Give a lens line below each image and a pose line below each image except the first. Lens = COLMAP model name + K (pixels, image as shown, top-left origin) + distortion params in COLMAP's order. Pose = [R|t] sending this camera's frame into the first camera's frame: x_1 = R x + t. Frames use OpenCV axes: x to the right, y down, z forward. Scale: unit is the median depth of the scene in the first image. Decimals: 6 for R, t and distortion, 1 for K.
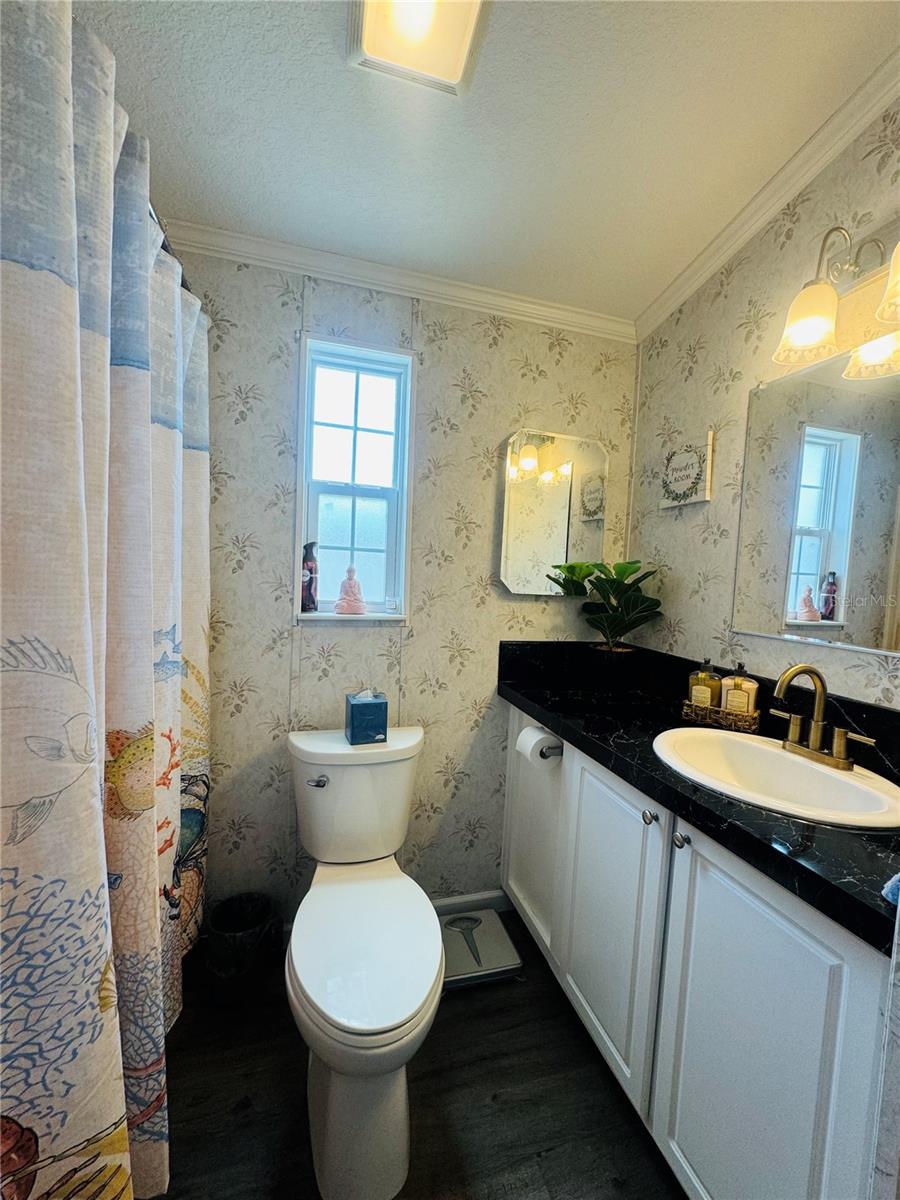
lens RADIAL K [[482.7, 0, 448.2], [0, 482.7, 601.8], [0, 0, 1]] dist [-0.004346, 0.001423]
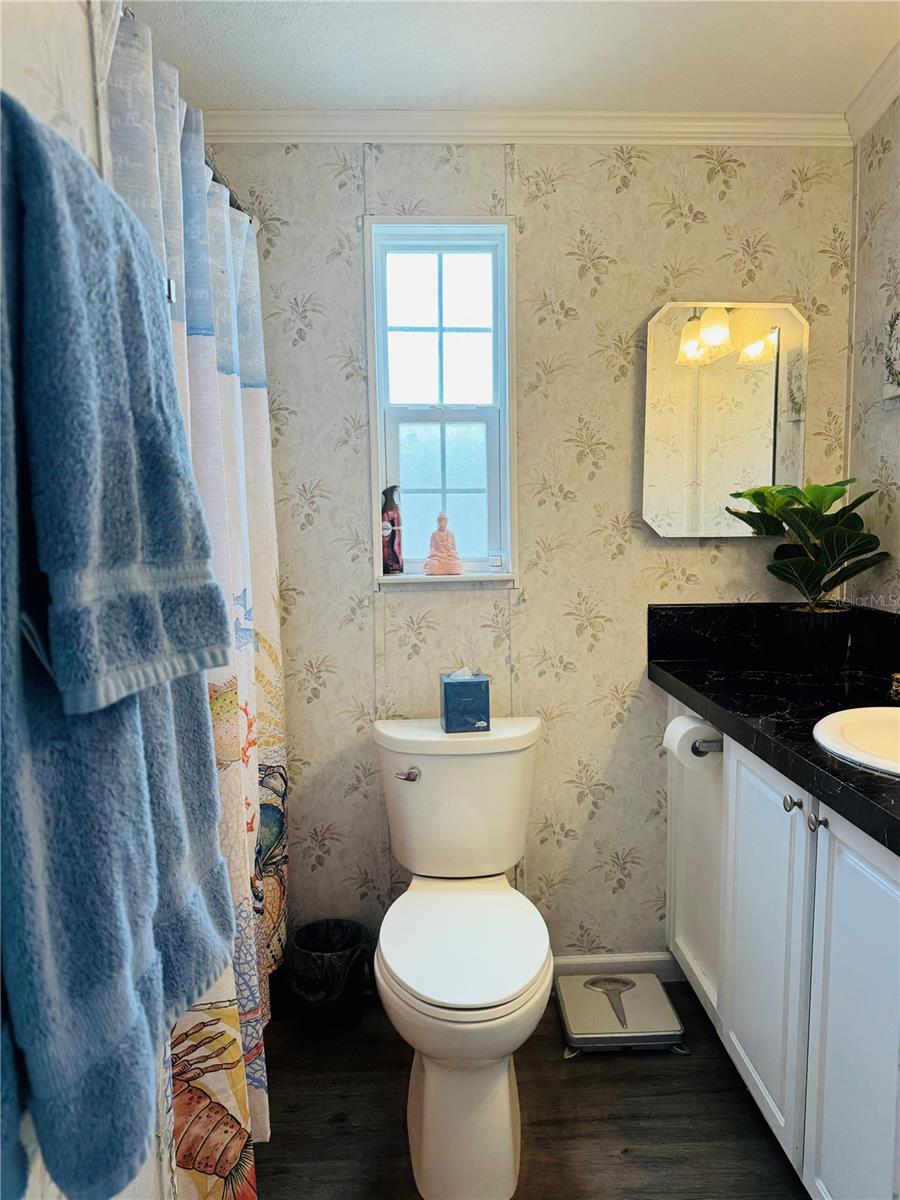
lens RADIAL K [[846.8, 0, 457.2], [0, 846.8, 605.7], [0, 0, 1]] dist [0.066113, -0.065102]
pose [[0.970416, -0.031701, -0.239349, 0.151177], [0.042576, 0.998276, 0.040401, 0.022051], [0.237656, -0.049397, 0.970093, -0.339866]]
